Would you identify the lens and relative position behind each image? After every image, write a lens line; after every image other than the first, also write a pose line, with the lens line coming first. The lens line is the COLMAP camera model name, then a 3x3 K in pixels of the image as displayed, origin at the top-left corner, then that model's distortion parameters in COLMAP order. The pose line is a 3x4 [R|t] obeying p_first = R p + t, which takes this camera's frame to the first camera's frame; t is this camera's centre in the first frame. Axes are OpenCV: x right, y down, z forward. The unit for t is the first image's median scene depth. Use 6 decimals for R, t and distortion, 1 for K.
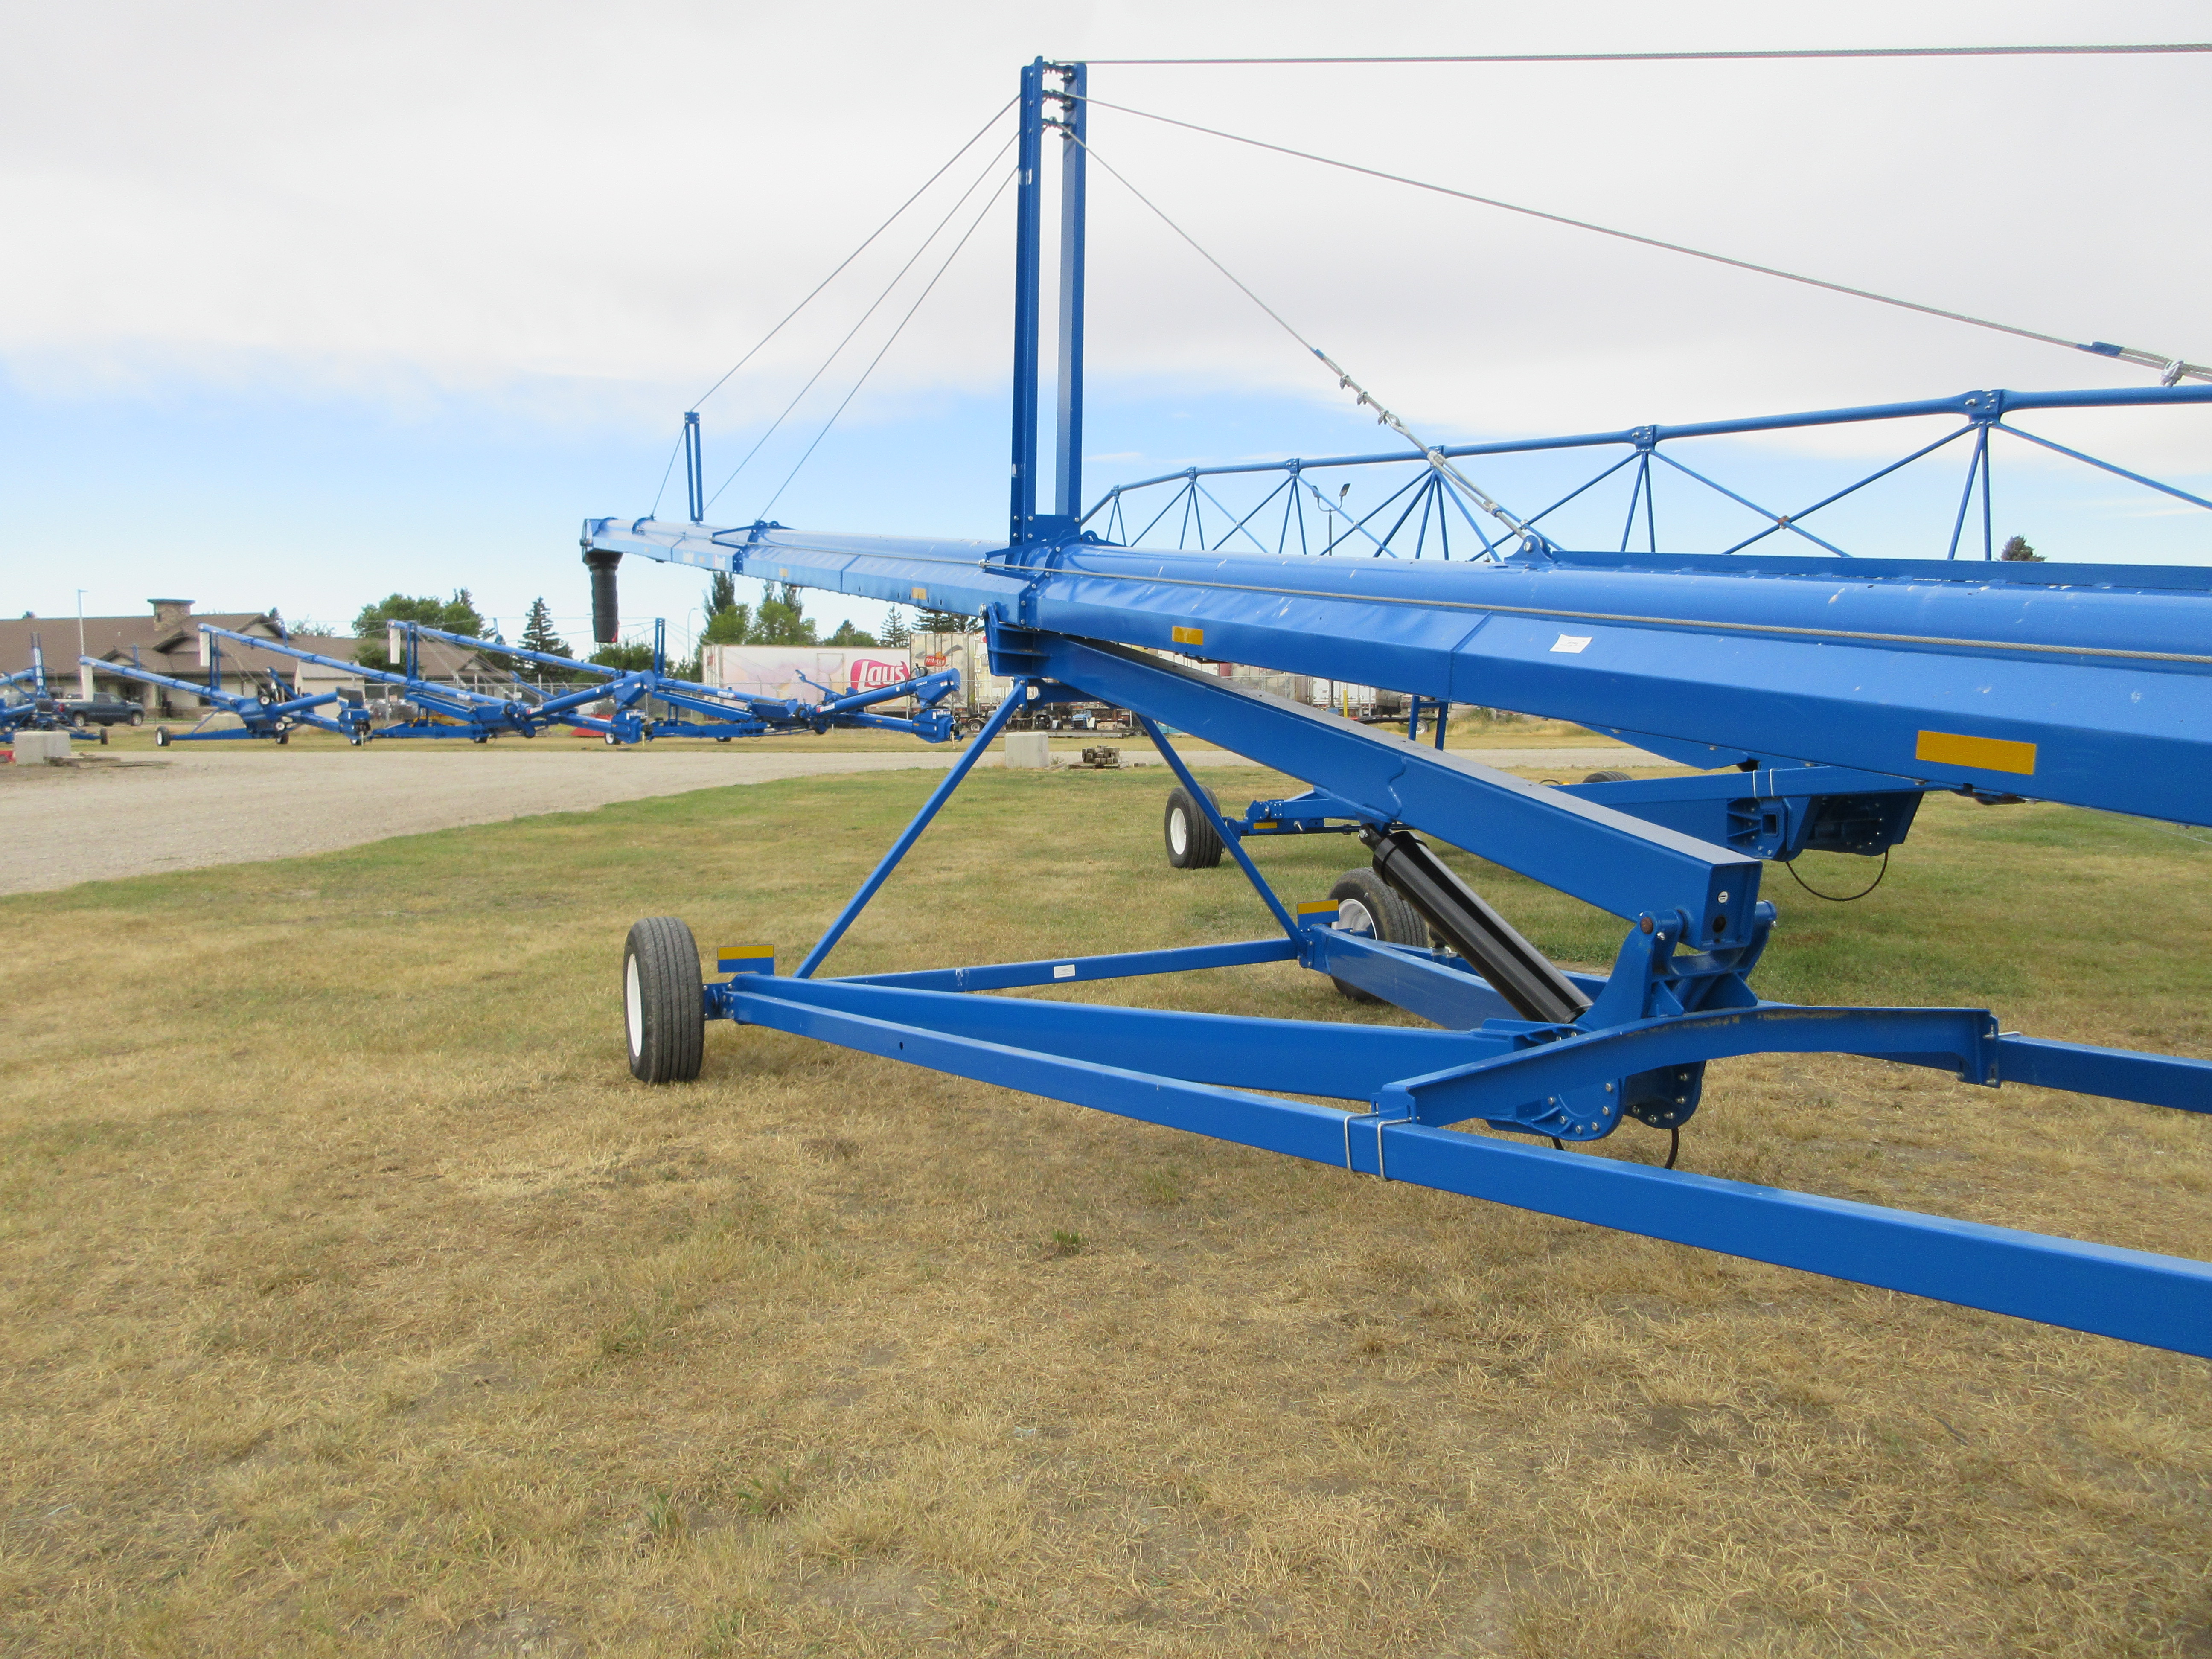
lens RADIAL K [[1624.8, 0, 1063.1], [0, 1624.8, 791.2], [0, 0, 1]] dist [0.082226, -0.100585]
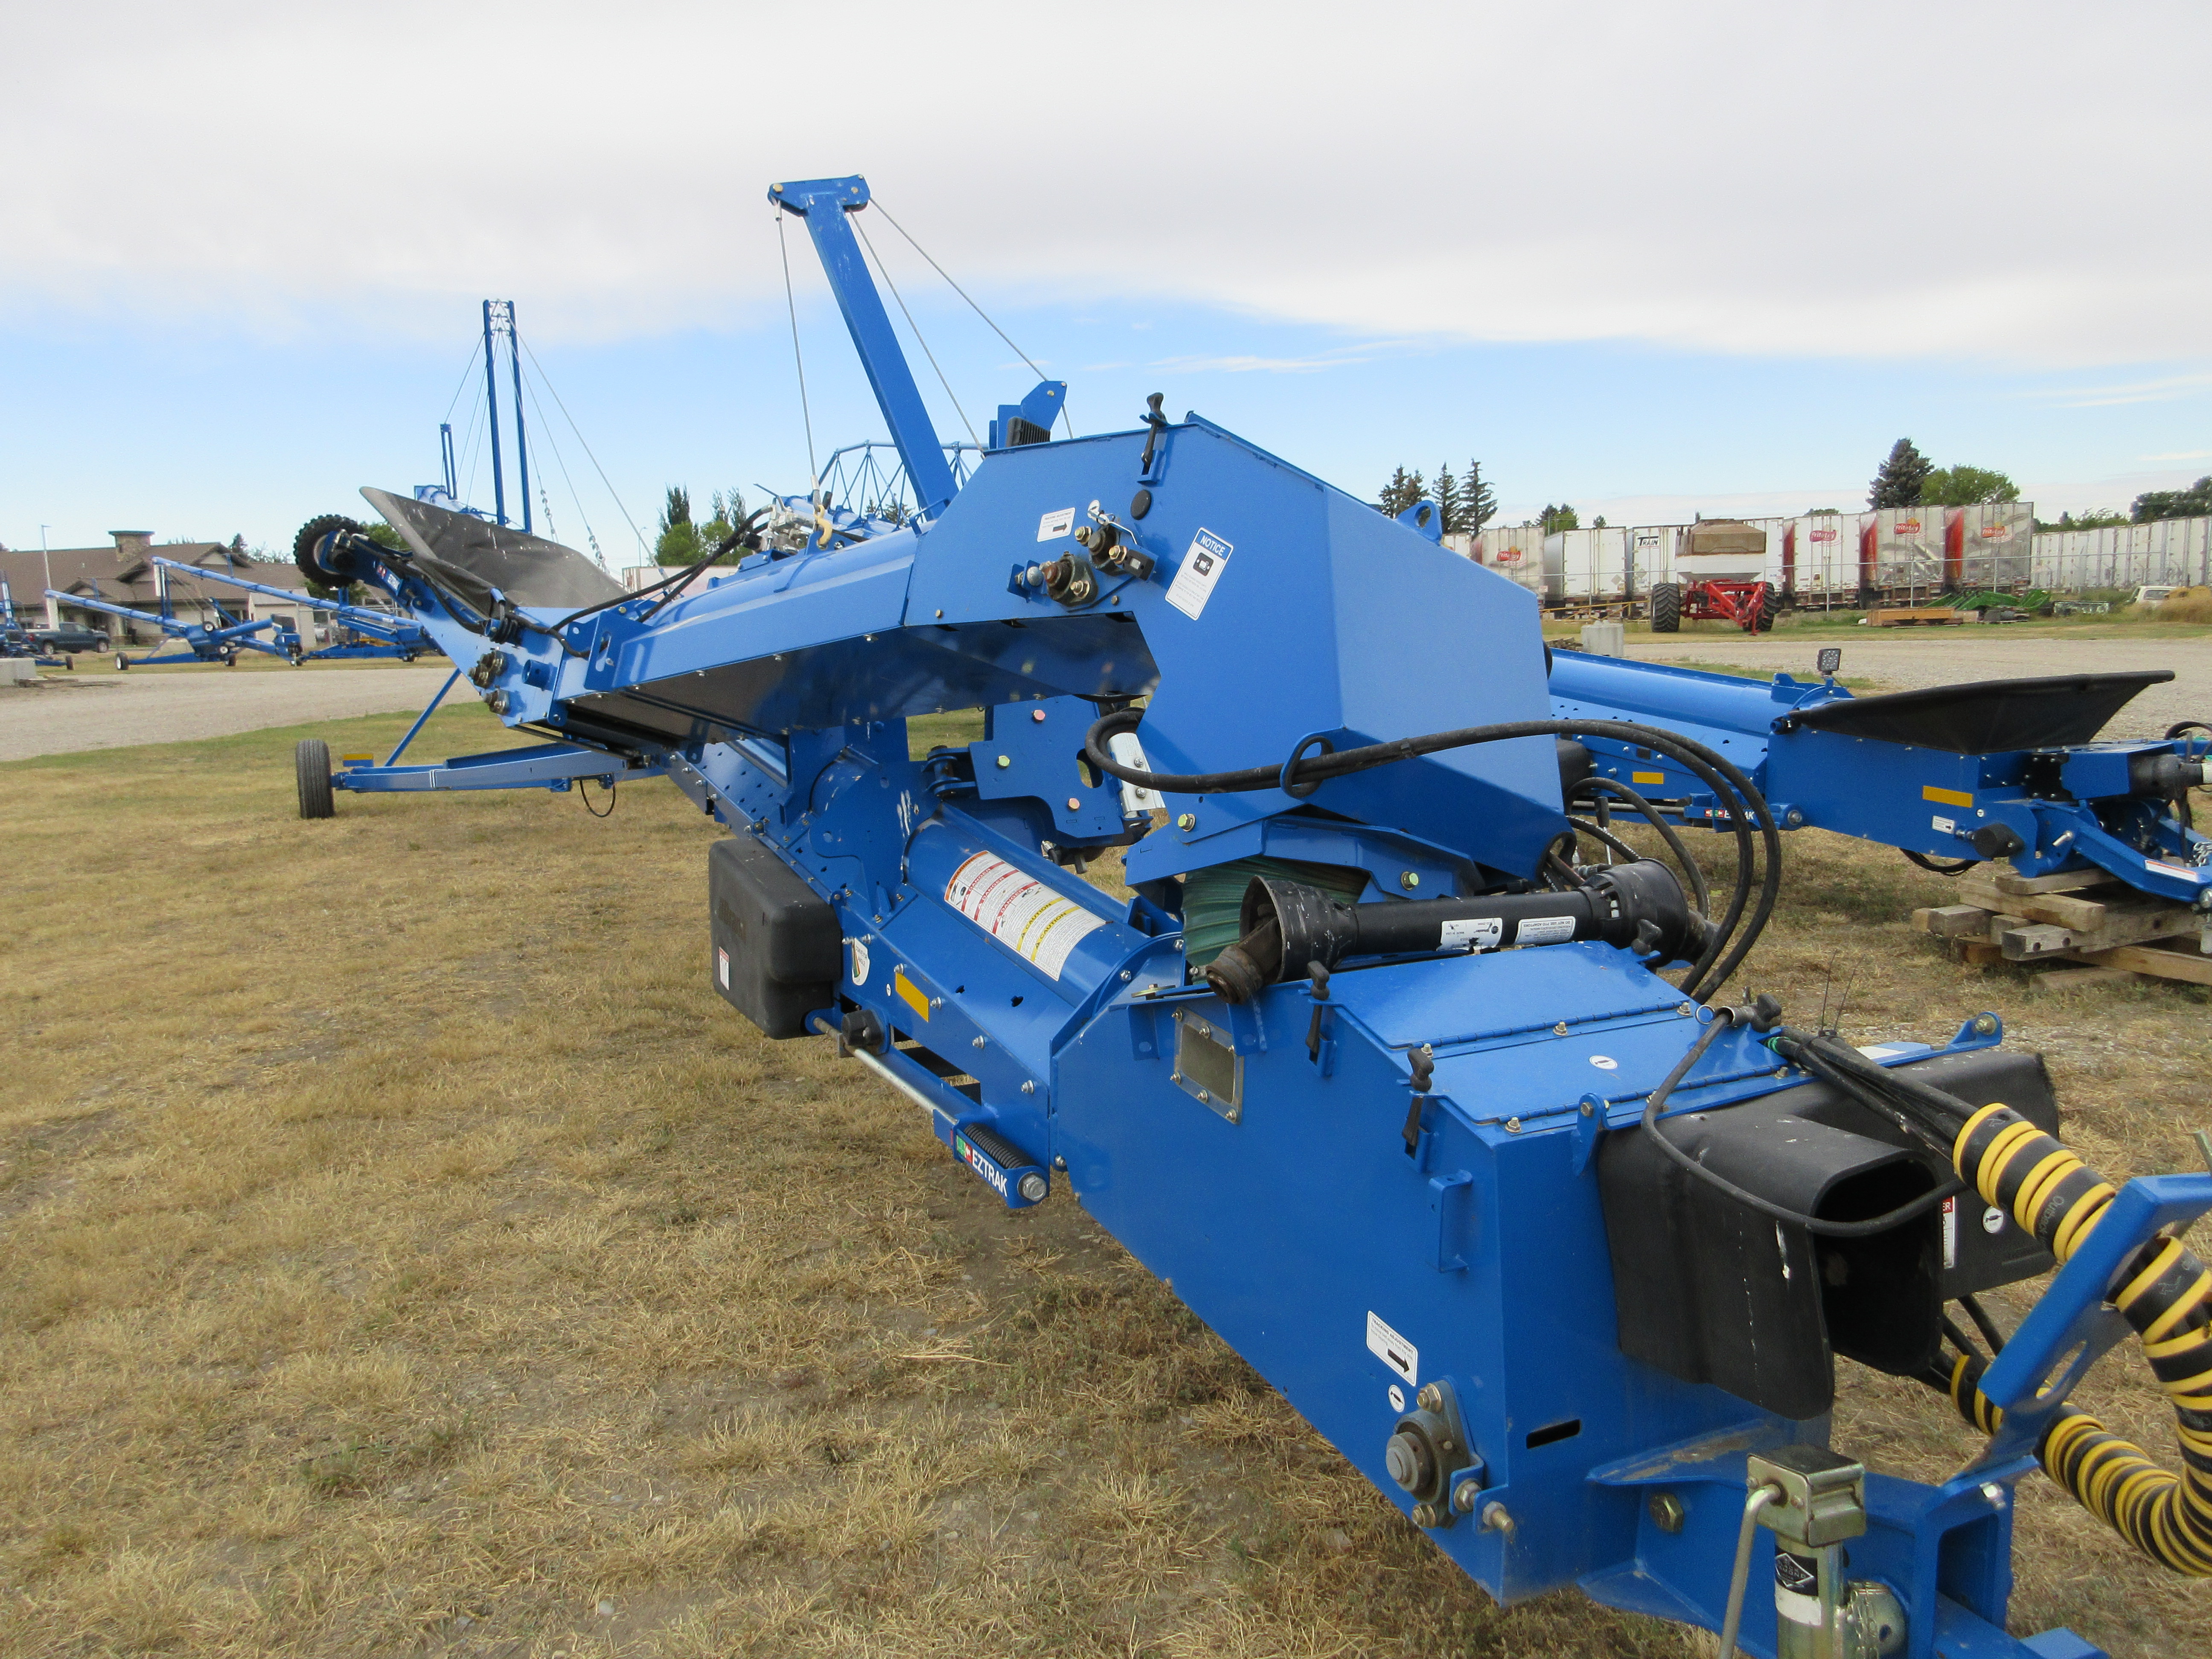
lens RADIAL K [[1618.8, 0, 1103.0], [0, 1618.8, 811.1], [0, 0, 1]] dist [-0.000856, -0.003676]
pose [[0.999170, -0.022479, 0.033964, 0.079146], [0.020087, 0.997401, 0.069198, 0.005536], [-0.035431, -0.068459, 0.997025, -0.123333]]
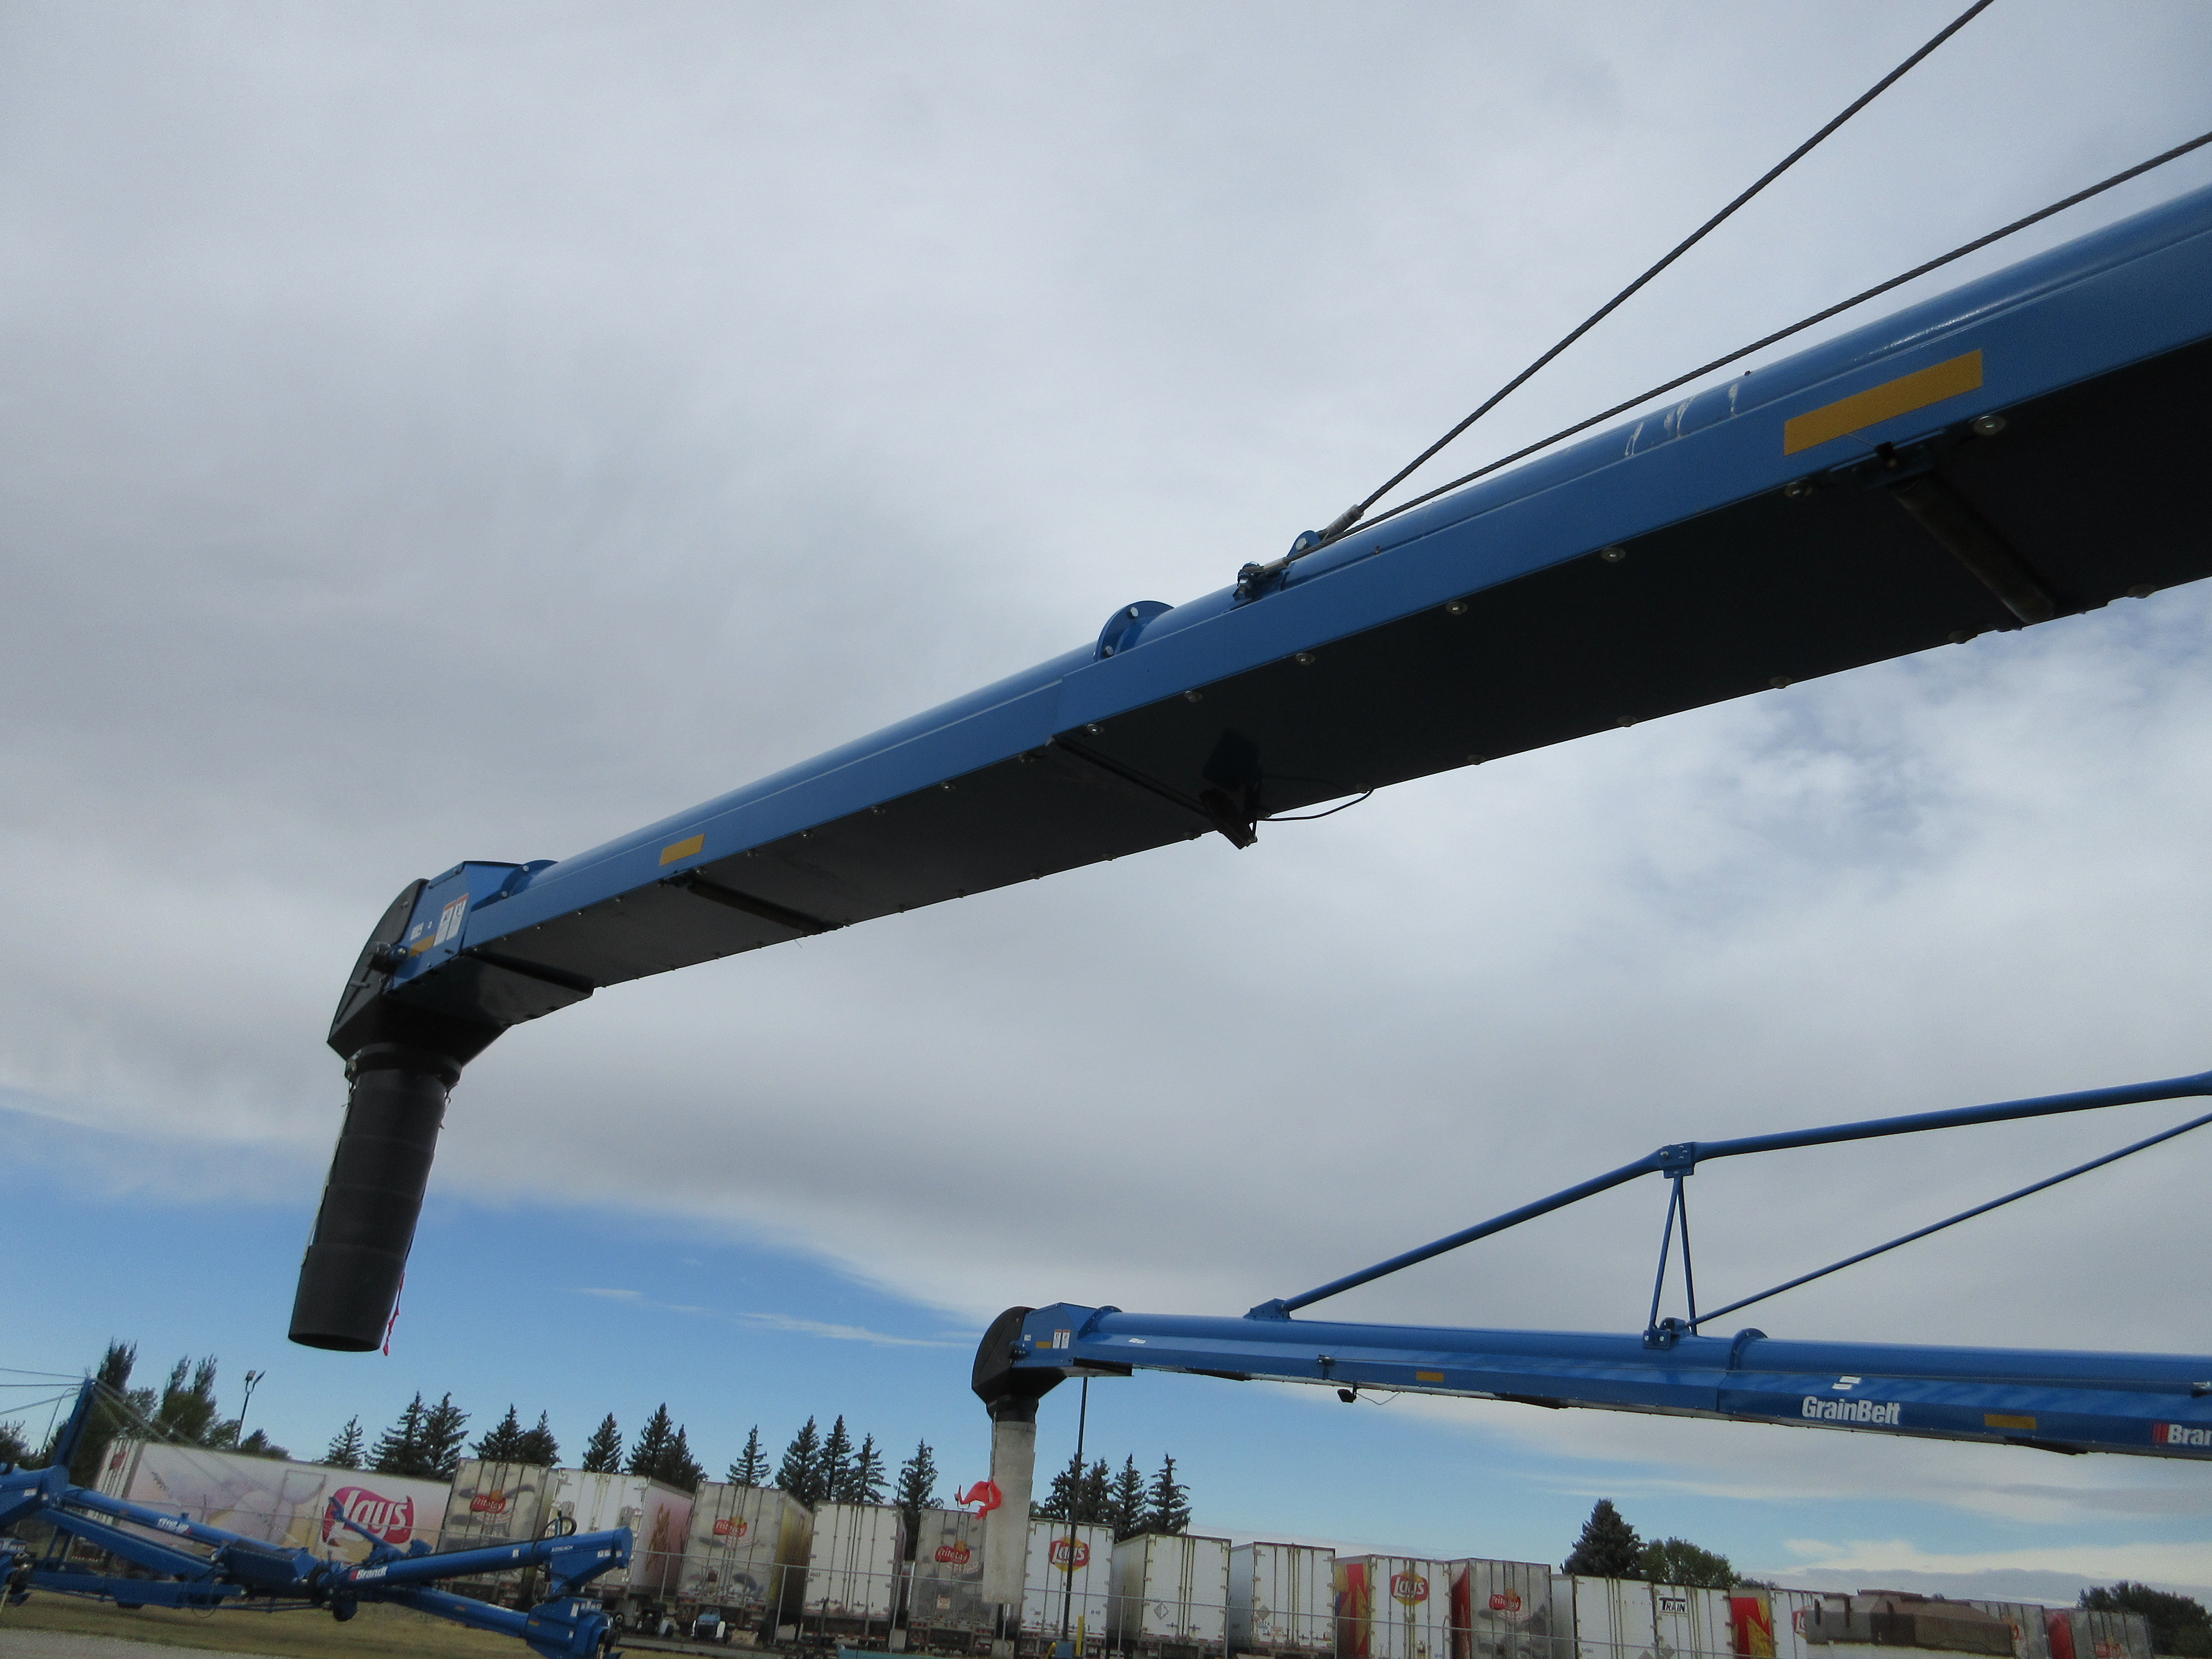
lens RADIAL K [[1650.7, 0, 1100.9], [0, 1650.7, 862.9], [0, 0, 1]] dist [0.005253, -0.008175]
pose [[0.940267, 0.221429, 0.258588, -0.091873], [-0.079297, 0.881130, -0.466178, -0.017341], [-0.331075, 0.417827, 0.846056, 0.260905]]
